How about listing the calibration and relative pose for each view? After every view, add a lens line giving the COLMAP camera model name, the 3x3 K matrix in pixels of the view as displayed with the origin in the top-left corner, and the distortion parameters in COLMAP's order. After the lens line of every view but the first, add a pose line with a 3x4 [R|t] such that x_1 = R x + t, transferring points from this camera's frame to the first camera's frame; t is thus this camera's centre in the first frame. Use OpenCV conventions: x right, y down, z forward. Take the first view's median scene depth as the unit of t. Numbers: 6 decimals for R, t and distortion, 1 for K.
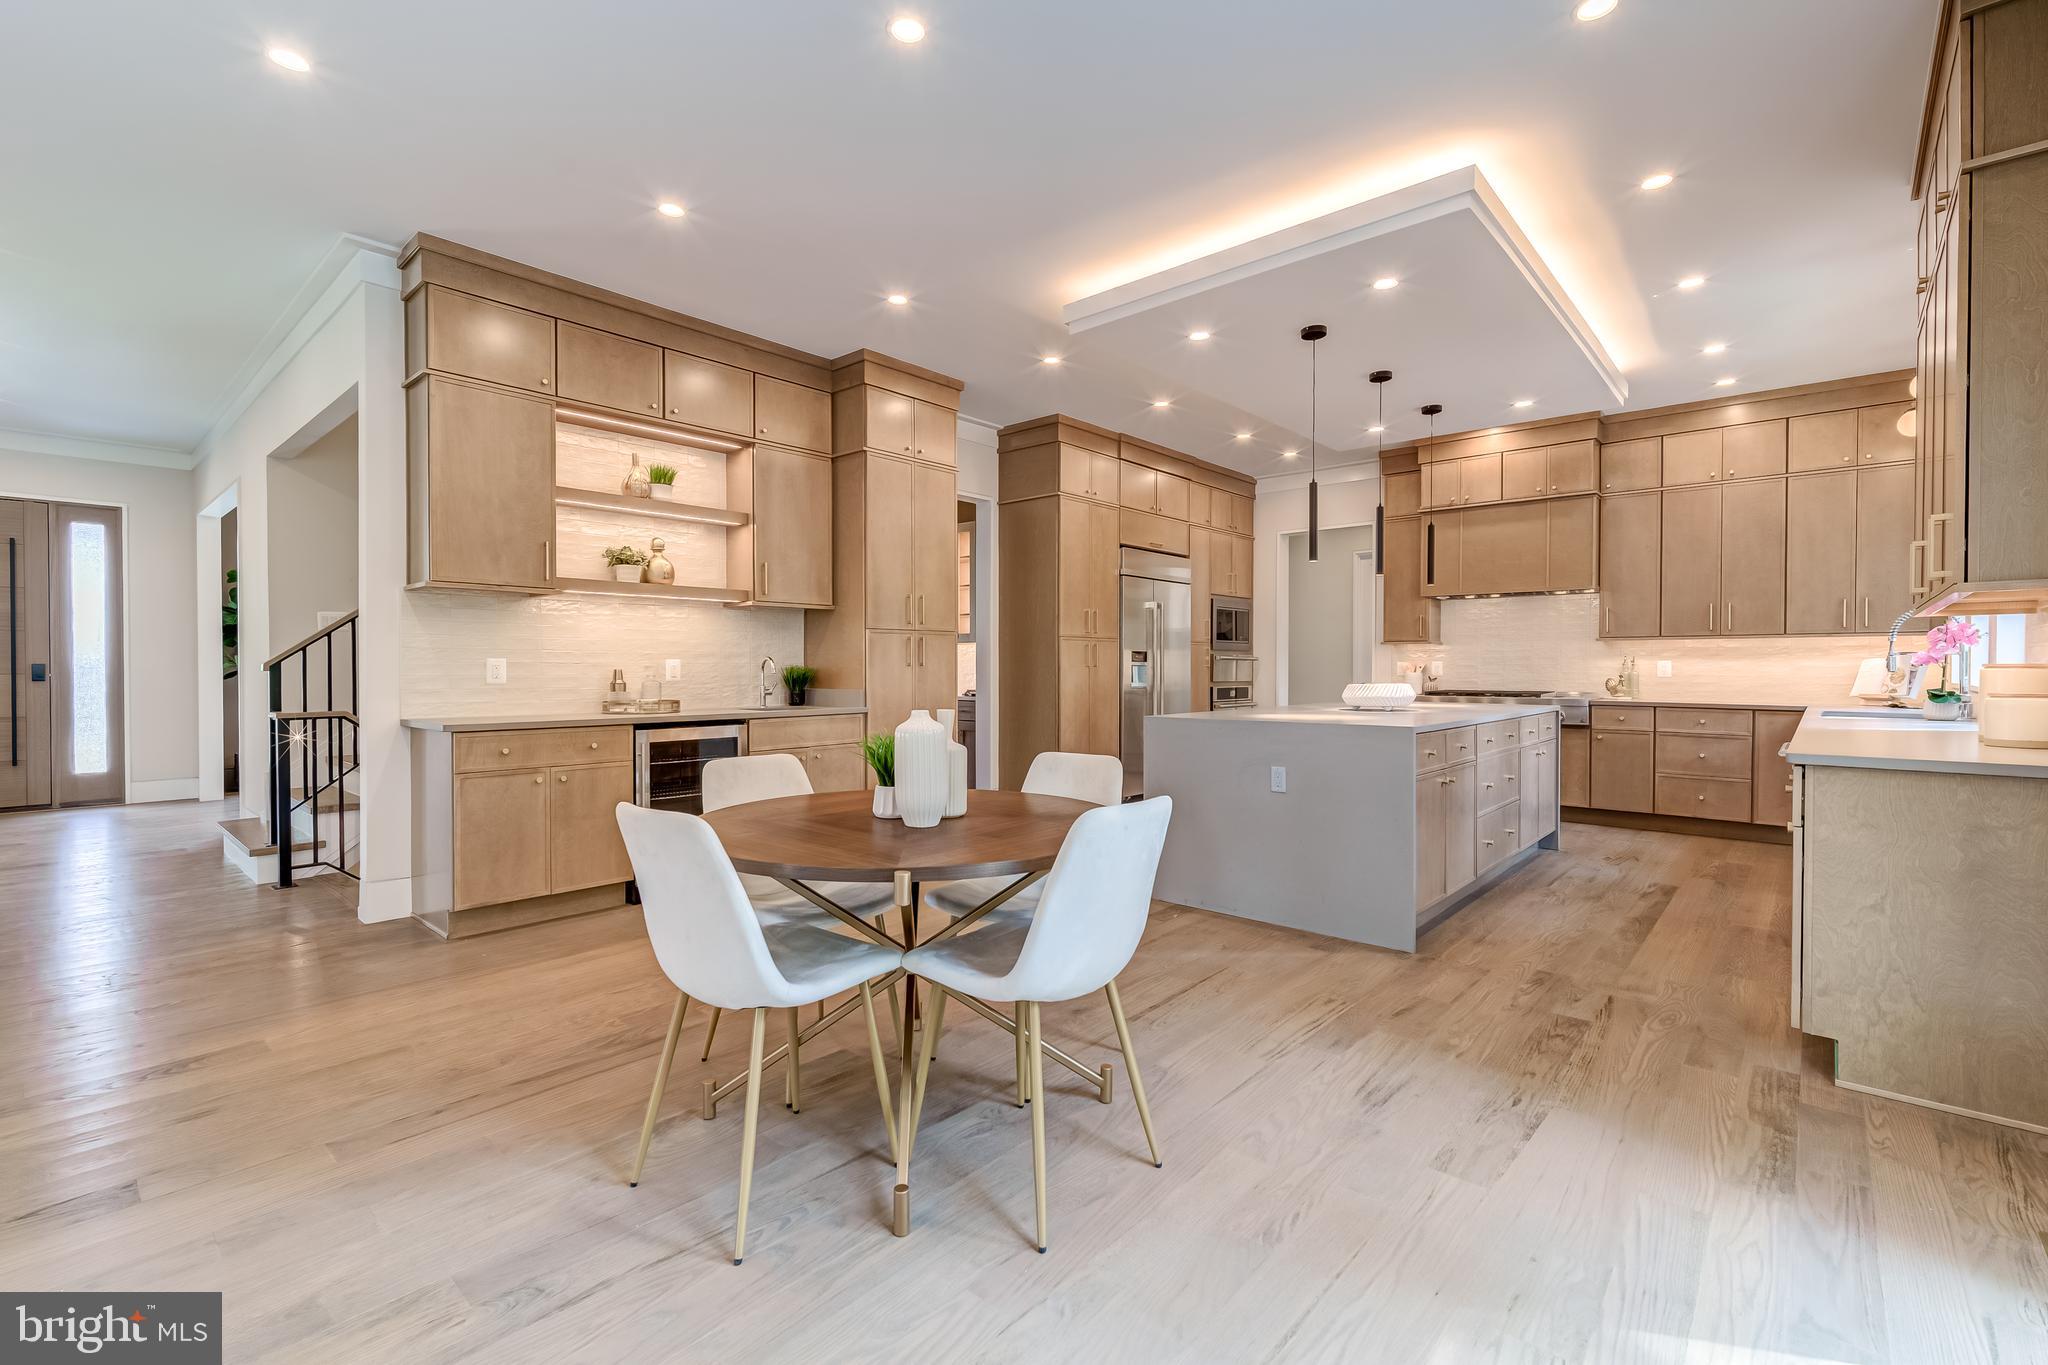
lens RADIAL K [[895.8, 0, 1037.5], [0, 895.8, 678.5], [0, 0, 1]] dist [0.005705, 0.000218]
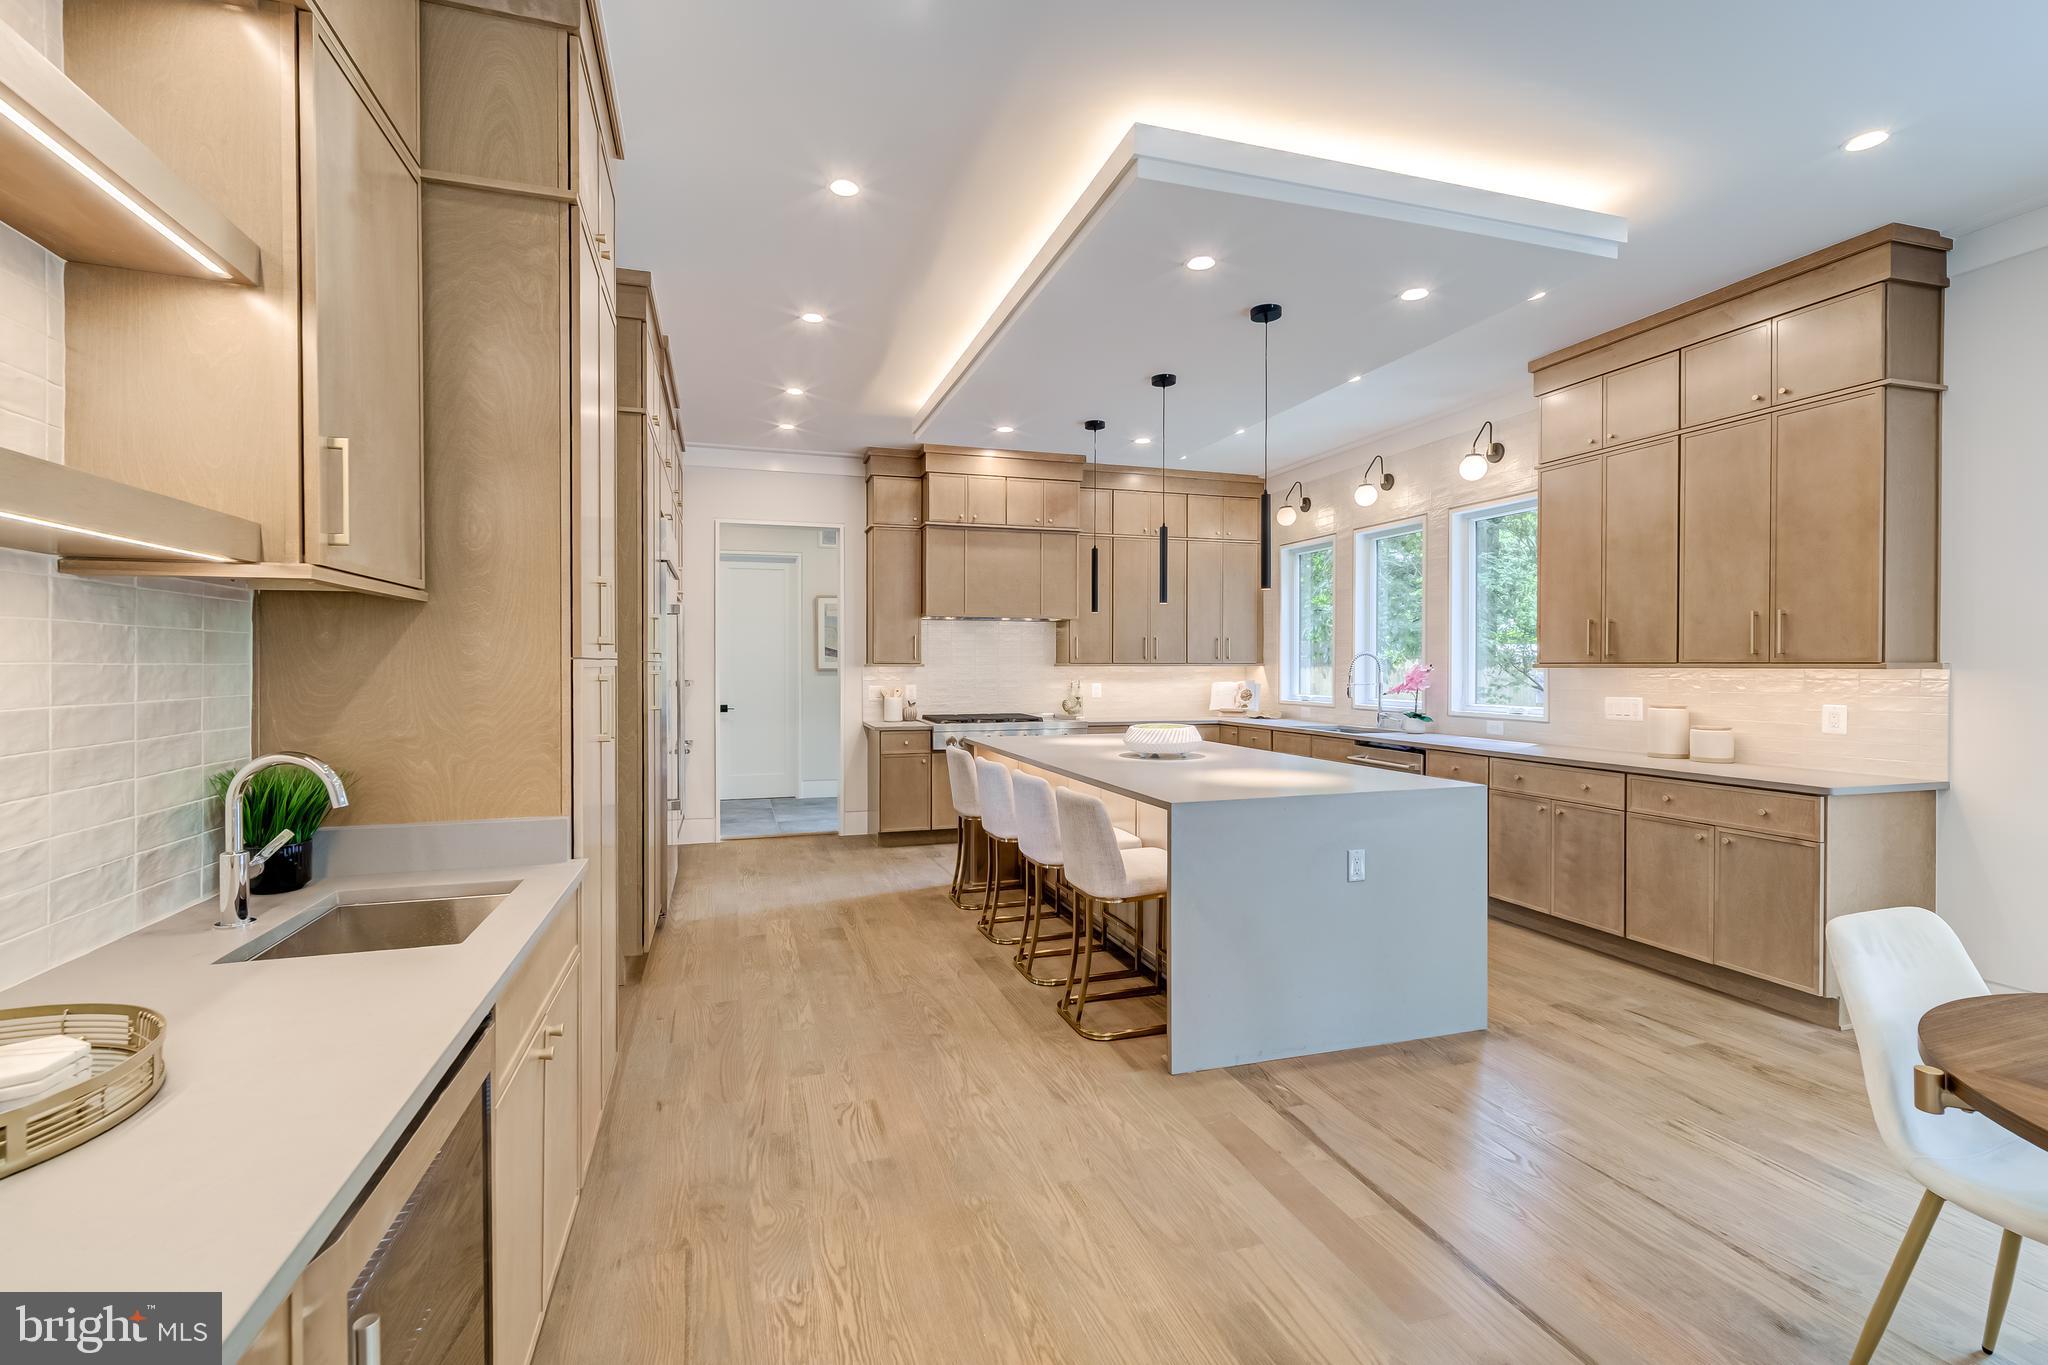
lens RADIAL K [[895.8, 0, 1014.7], [0, 895.8, 671.1], [0, 0, 1]] dist [0.005705, 0.000218]
pose [[0.529496, -0.003197, 0.848306, -0.386295], [0.010981, 0.999935, -0.003086, -0.040474], [-0.848241, 0.010949, 0.529497, 0.569748]]
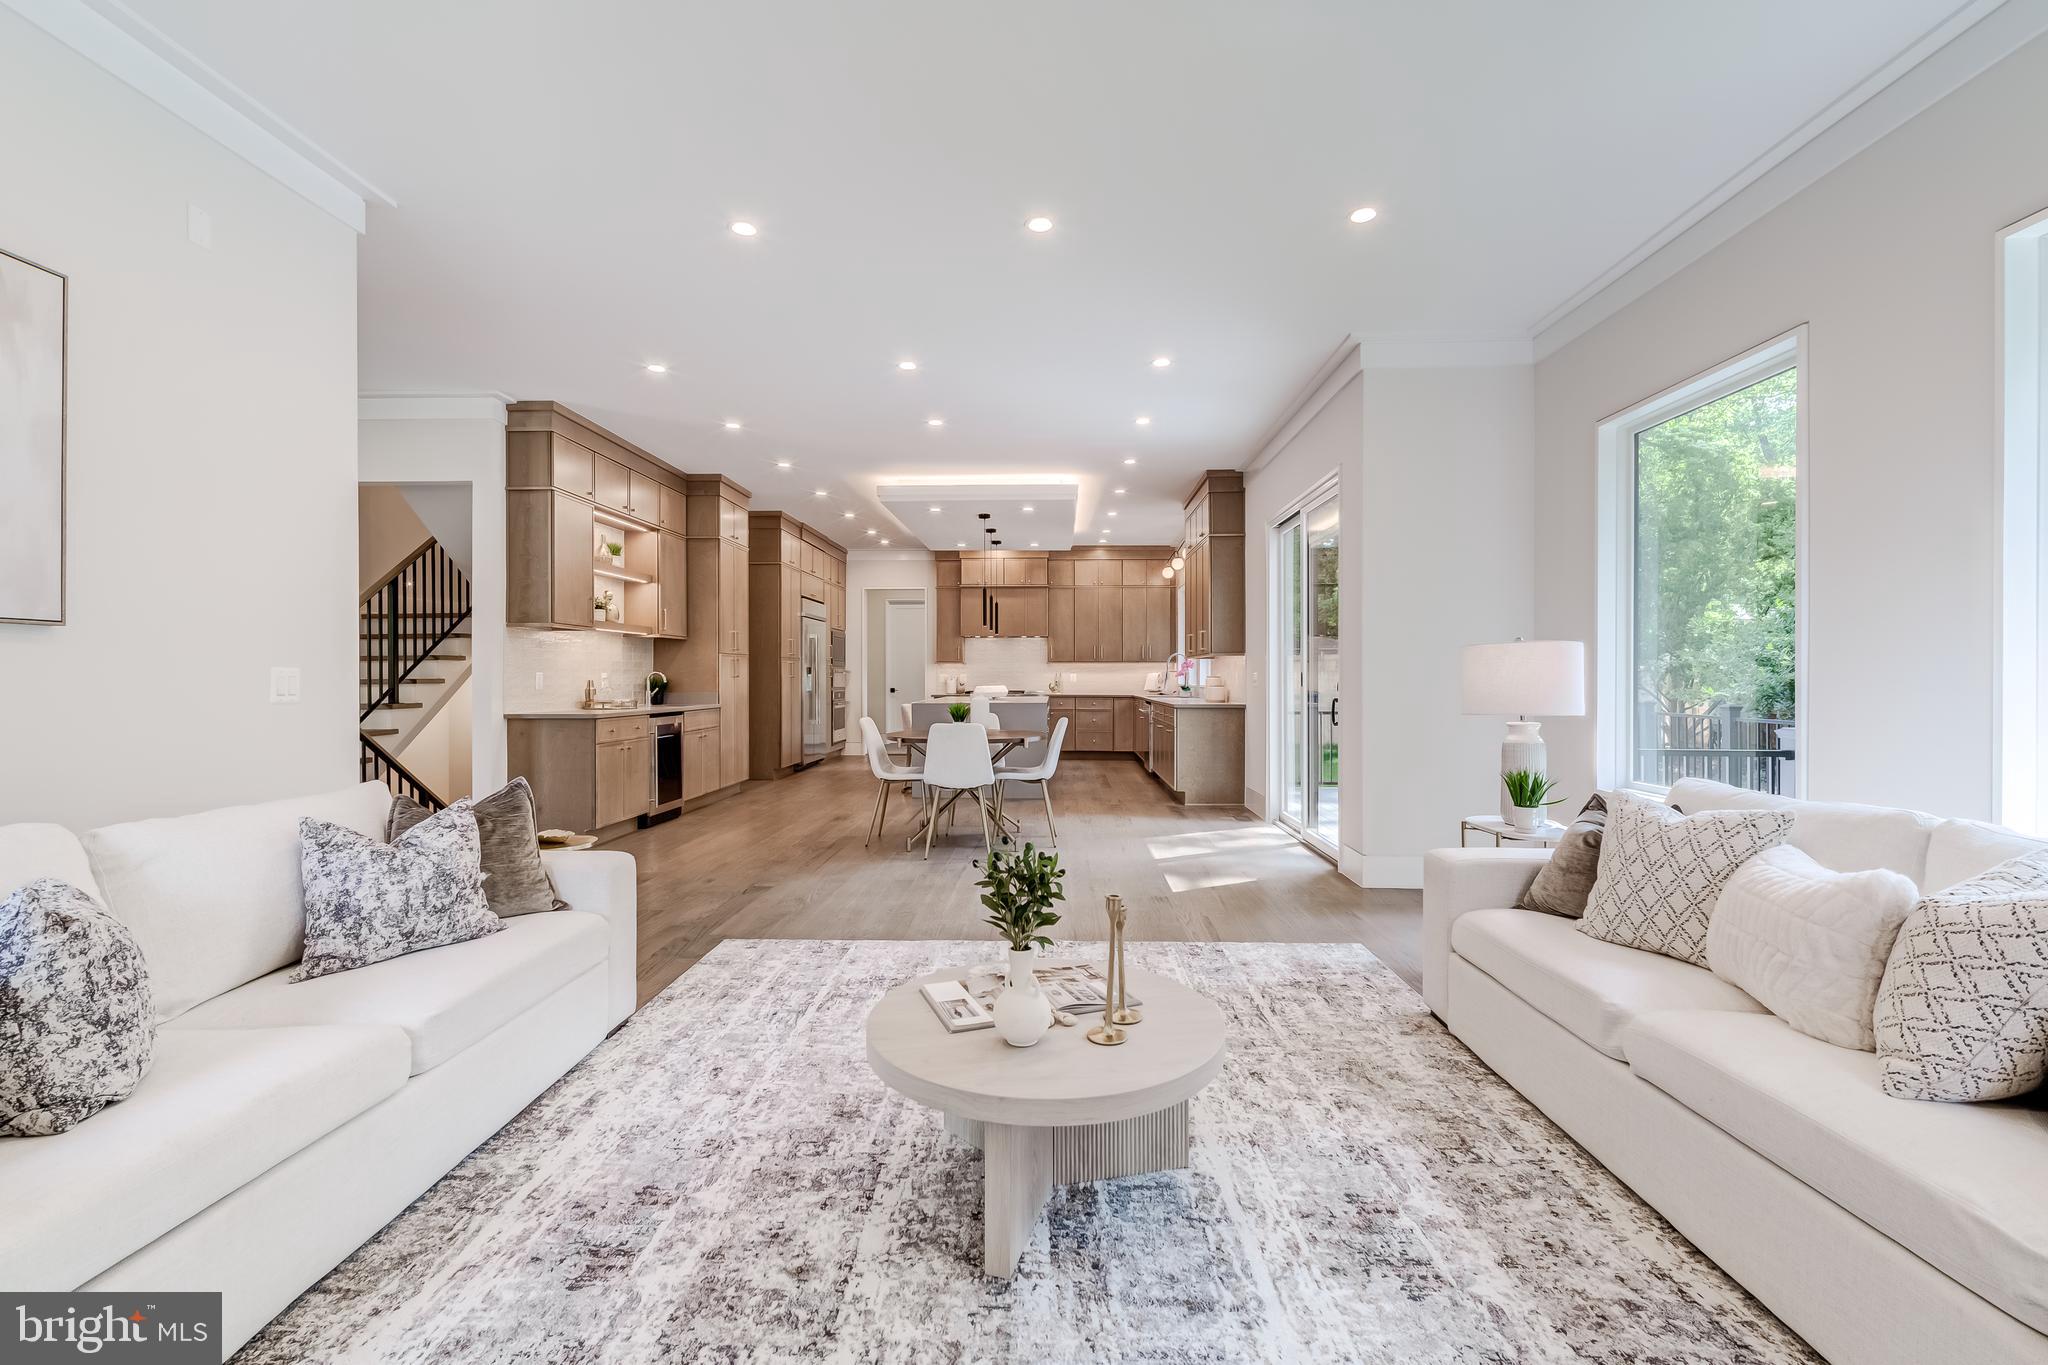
lens RADIAL K [[859.2, 0, 1043.4], [0, 859.2, 682.2], [0, 0, 1]] dist [0.000717, -0.000009]
pose [[0.765809, -0.003717, 0.643057, -0.658546], [0.007478, 0.999967, -0.003126, 0.003932], [-0.643024, 0.007202, 0.765812, -0.462589]]
